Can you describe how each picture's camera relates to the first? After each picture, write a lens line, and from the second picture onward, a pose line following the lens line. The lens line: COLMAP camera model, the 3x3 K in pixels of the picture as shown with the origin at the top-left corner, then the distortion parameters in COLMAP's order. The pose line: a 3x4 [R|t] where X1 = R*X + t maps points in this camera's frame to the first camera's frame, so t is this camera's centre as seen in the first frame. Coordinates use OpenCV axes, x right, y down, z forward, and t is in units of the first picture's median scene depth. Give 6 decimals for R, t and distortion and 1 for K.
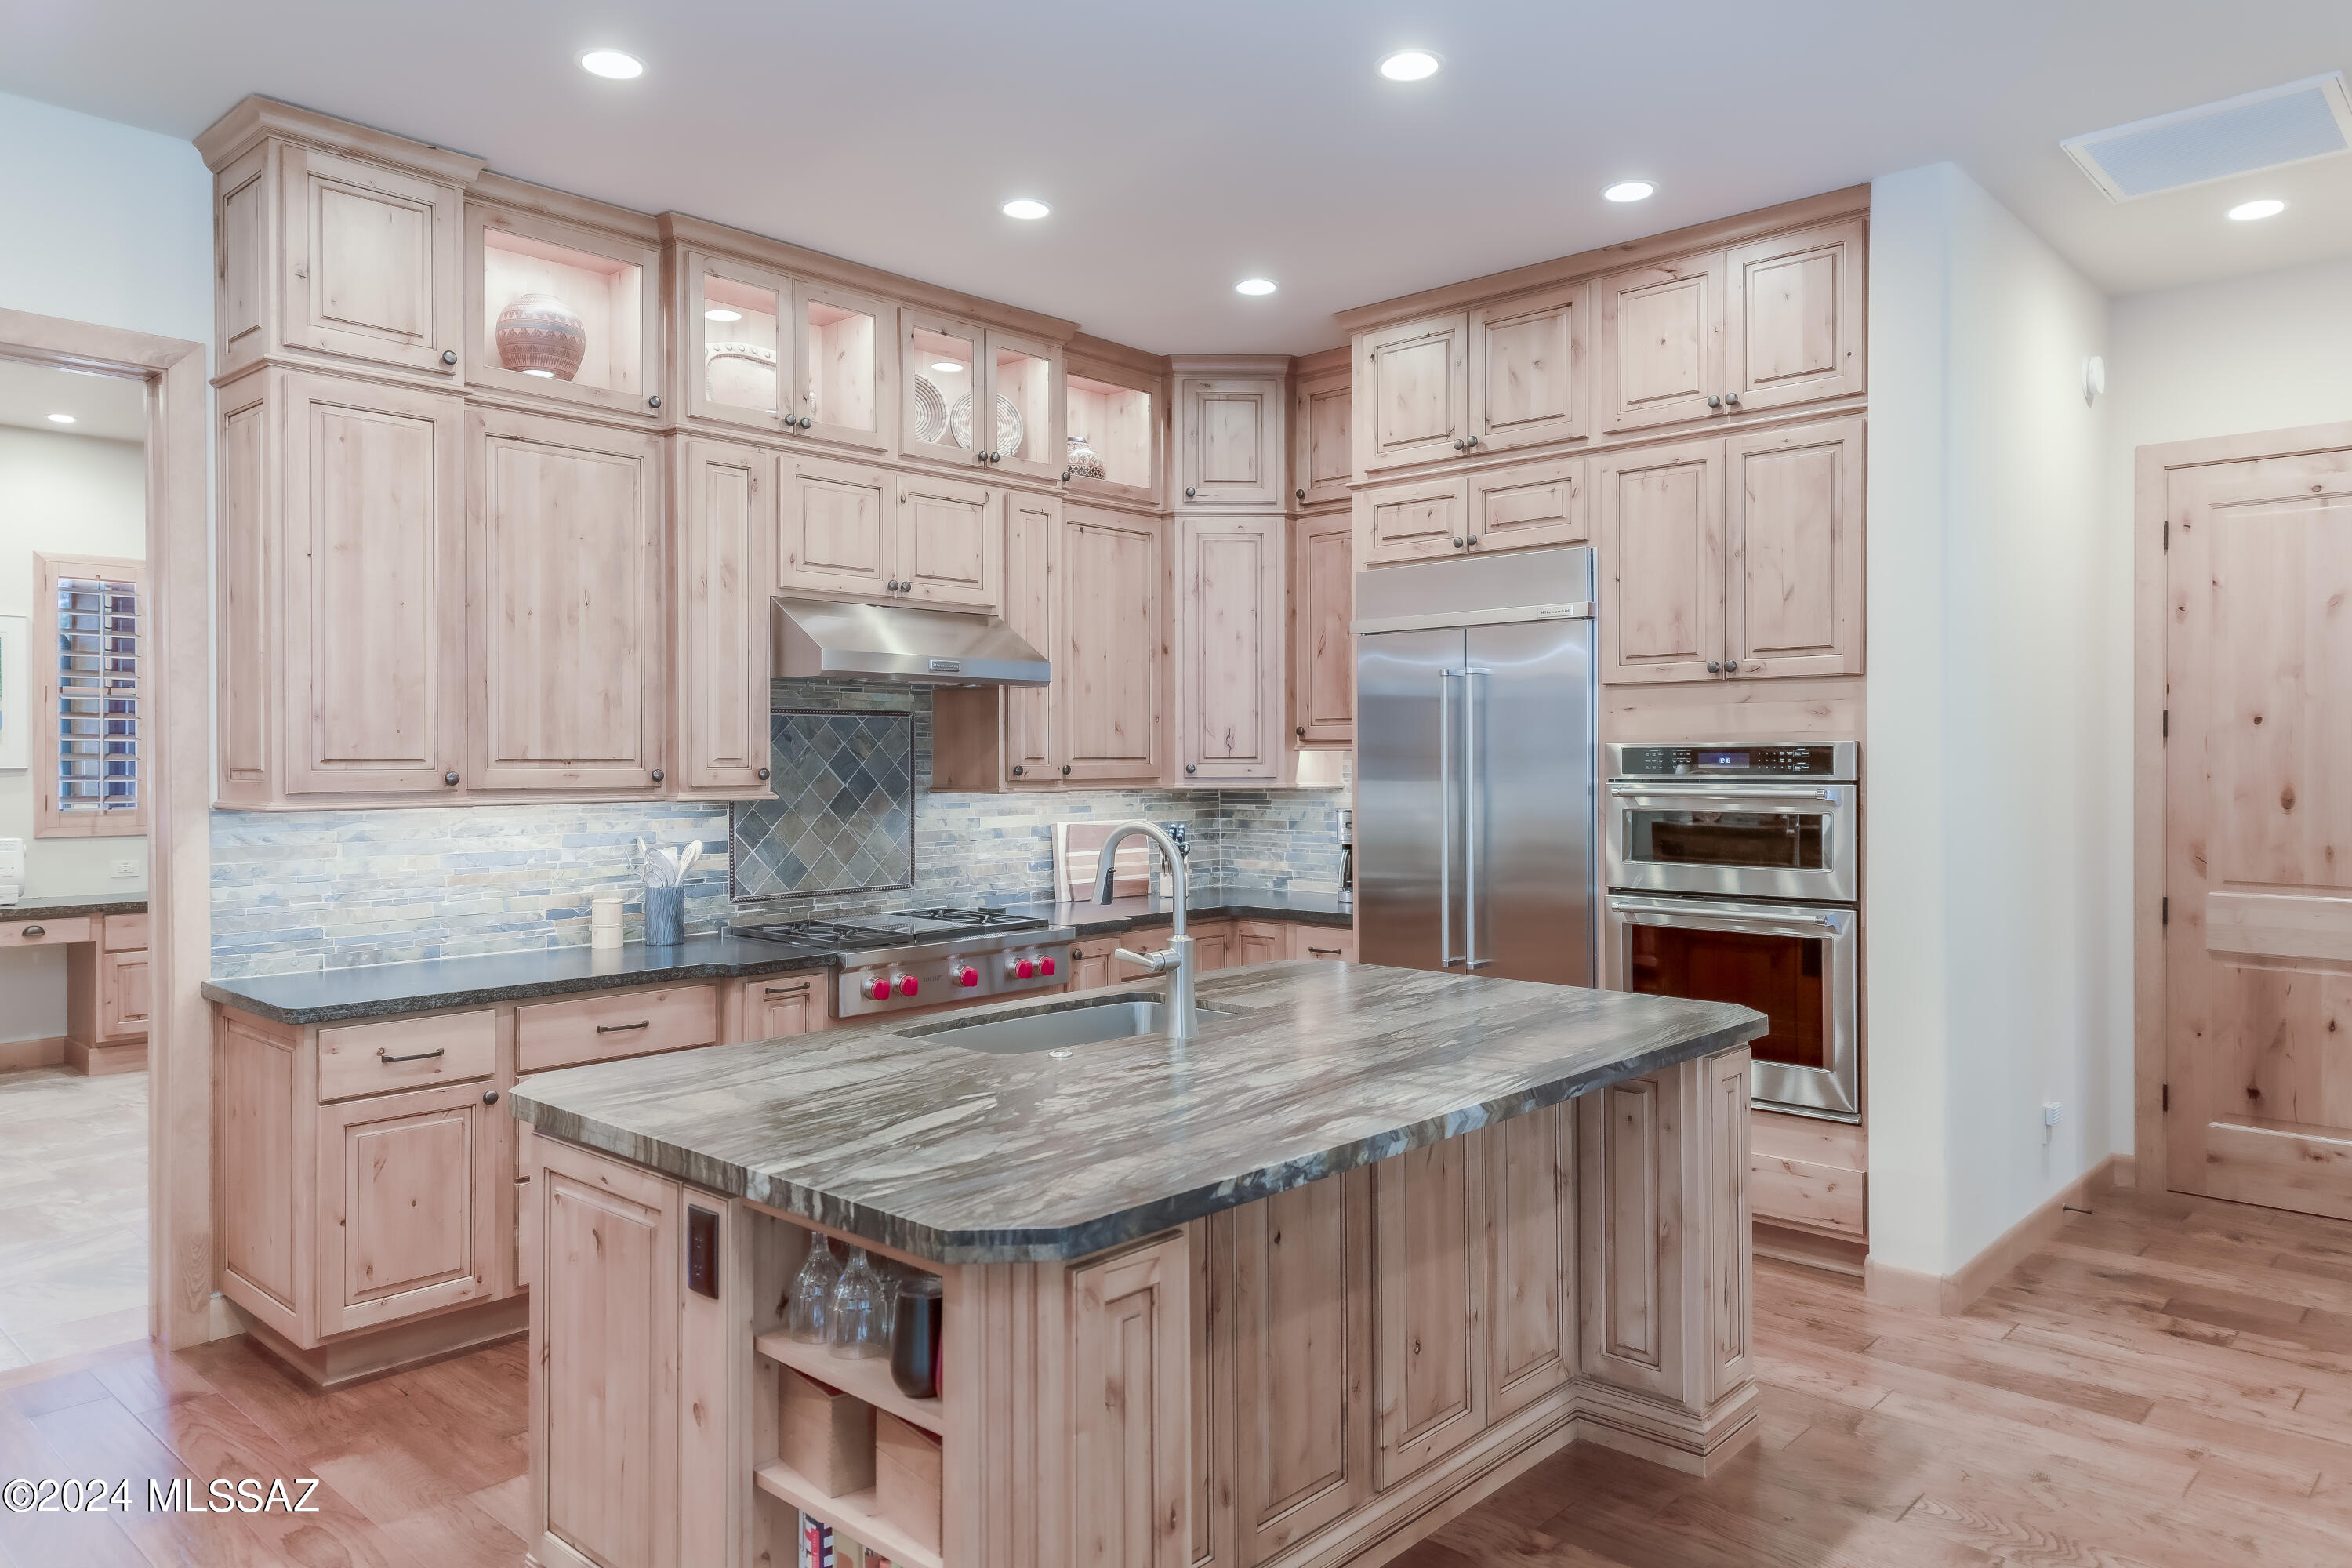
lens RADIAL K [[1539.1, 0, 1176.4], [0, 1539.1, 762.2], [0, 0, 1]] dist [0.036499, -0.035362]
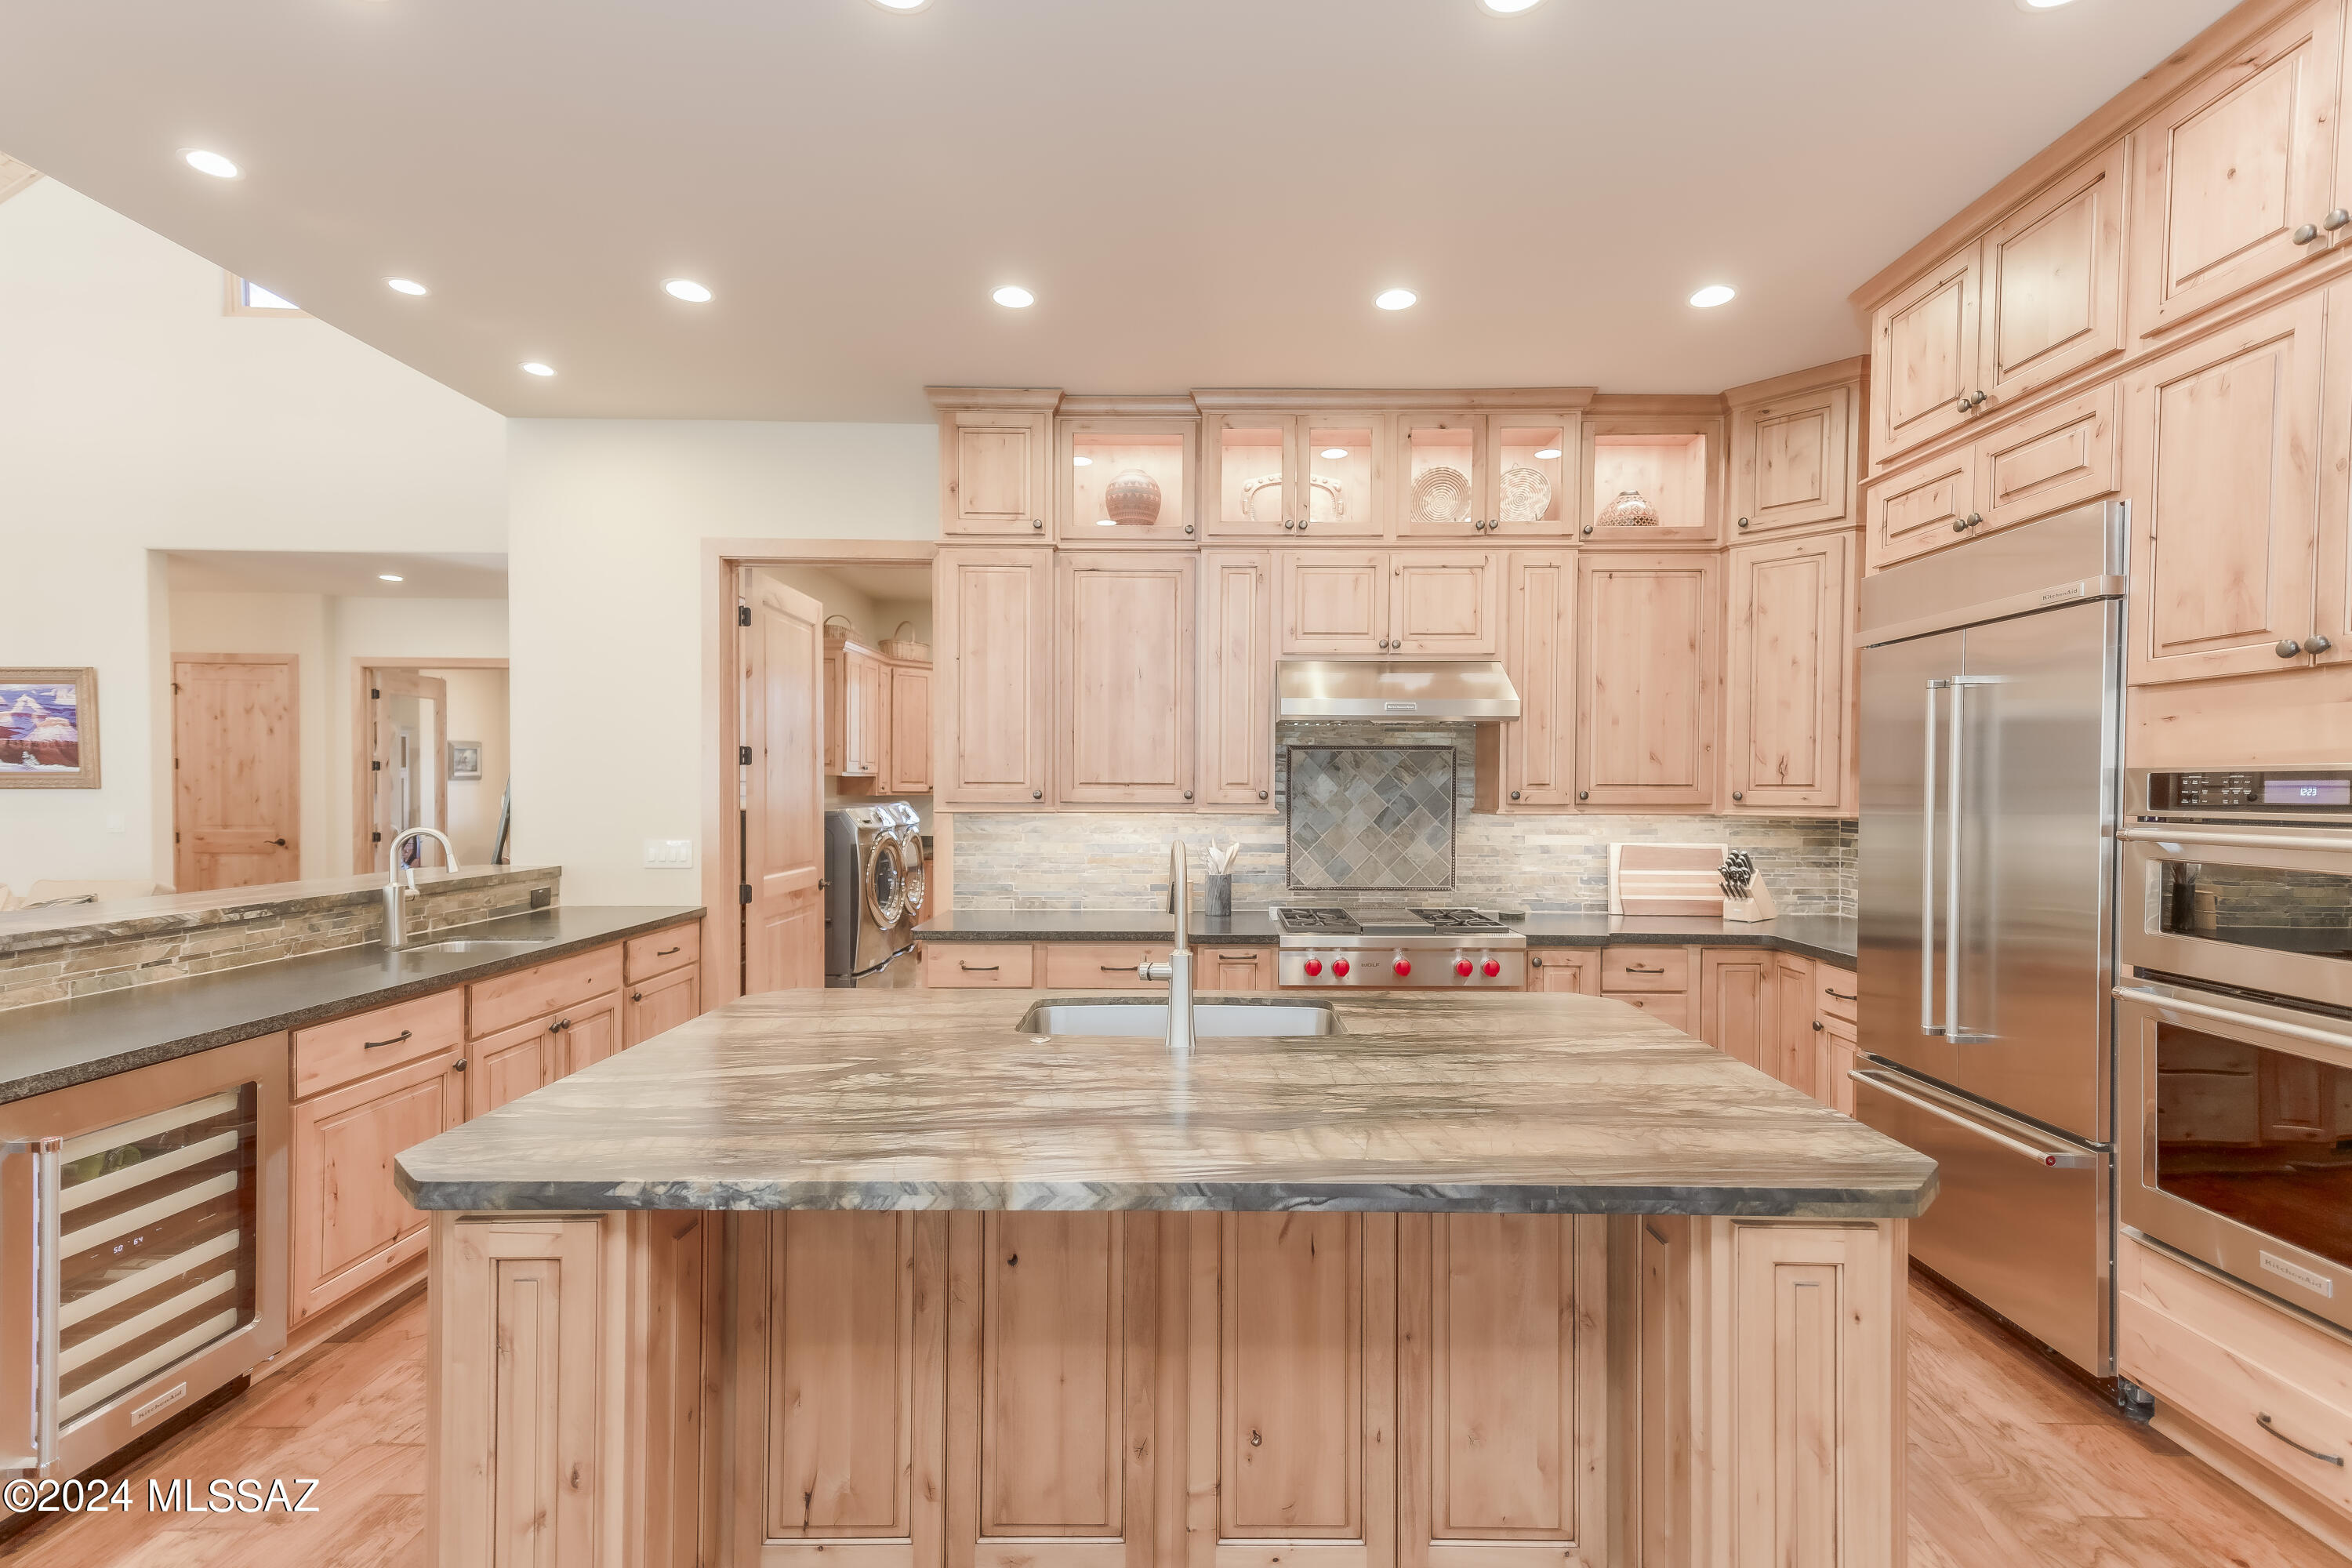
lens RADIAL K [[1042.6, 0, 1204.8], [0, 1042.6, 803.4], [0, 0, 1]] dist [0.026724, -0.000457]
pose [[0.681691, 0.018694, -0.731401, 0.354473], [-0.007868, 0.999803, 0.018220, -0.001150], [0.731598, -0.006666, 0.681704, 0.346108]]
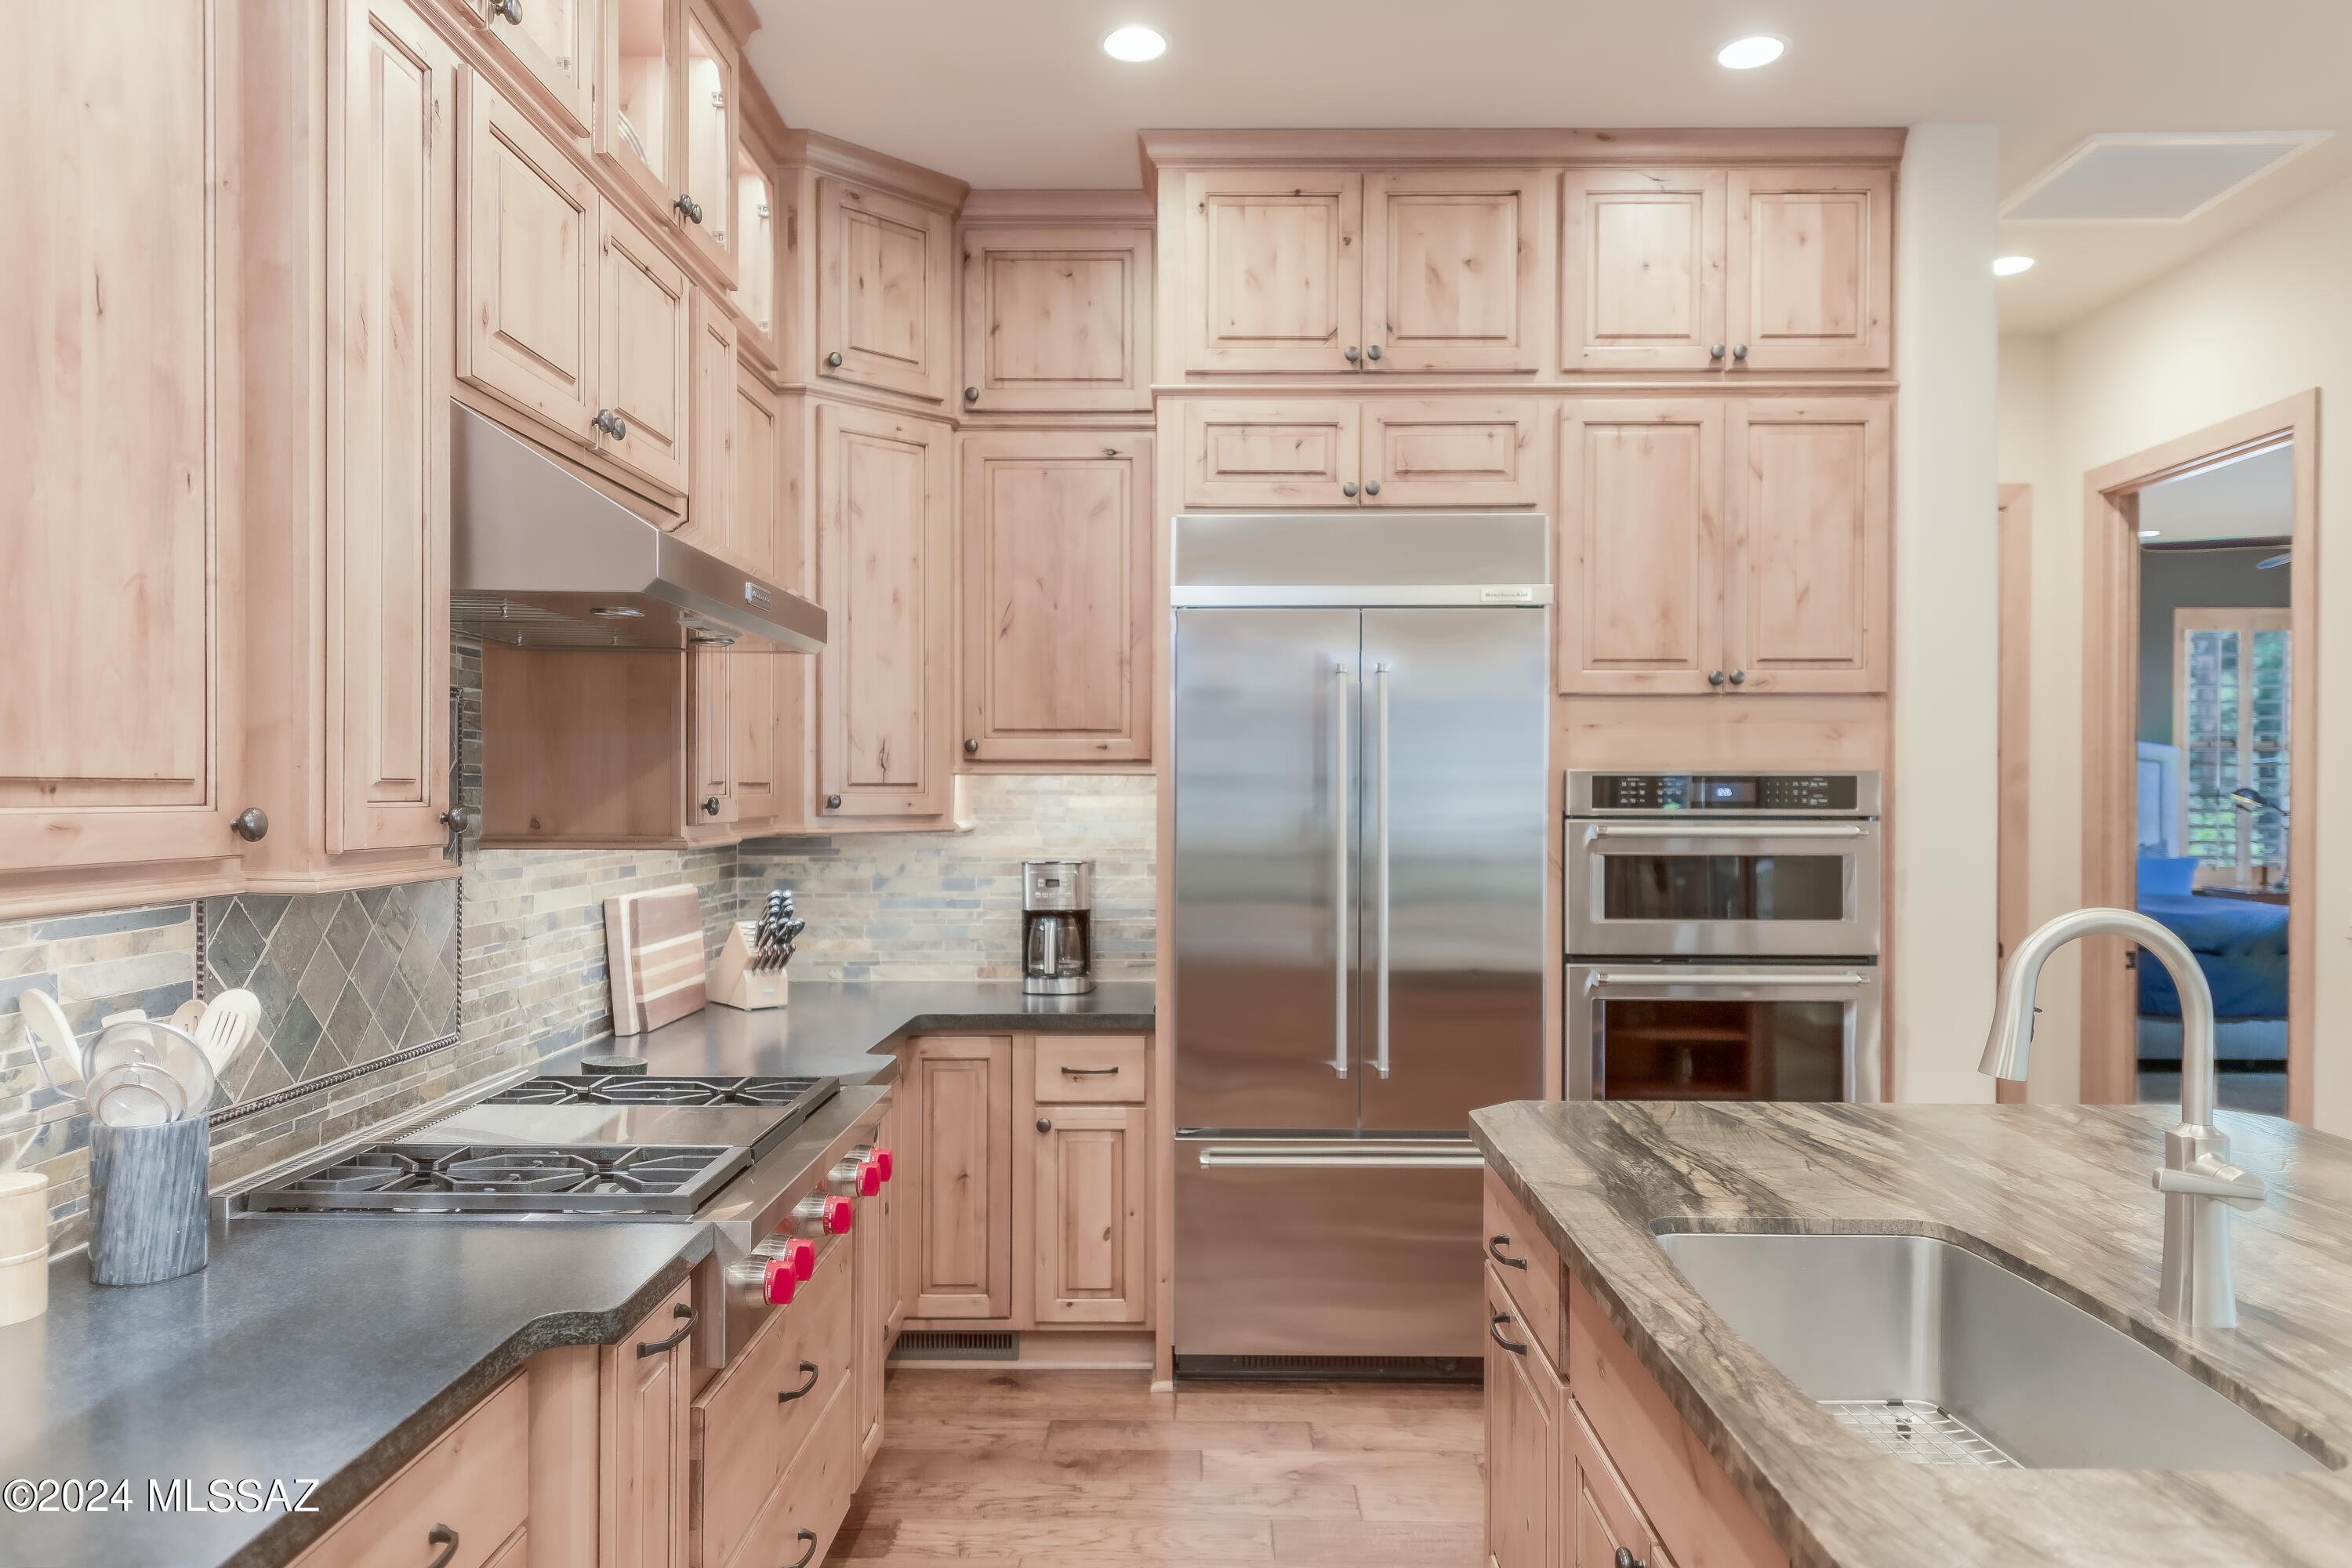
lens RADIAL K [[1579.7, 0, 1176.0], [0, 1579.7, 784.0], [0, 0, 1]] dist [0.038499, -0.029403]
pose [[0.744118, 0.006429, 0.668018, -0.406598], [-0.003630, 0.999978, -0.005581, 0.000247], [-0.668039, 0.001728, 0.744124, 0.547337]]
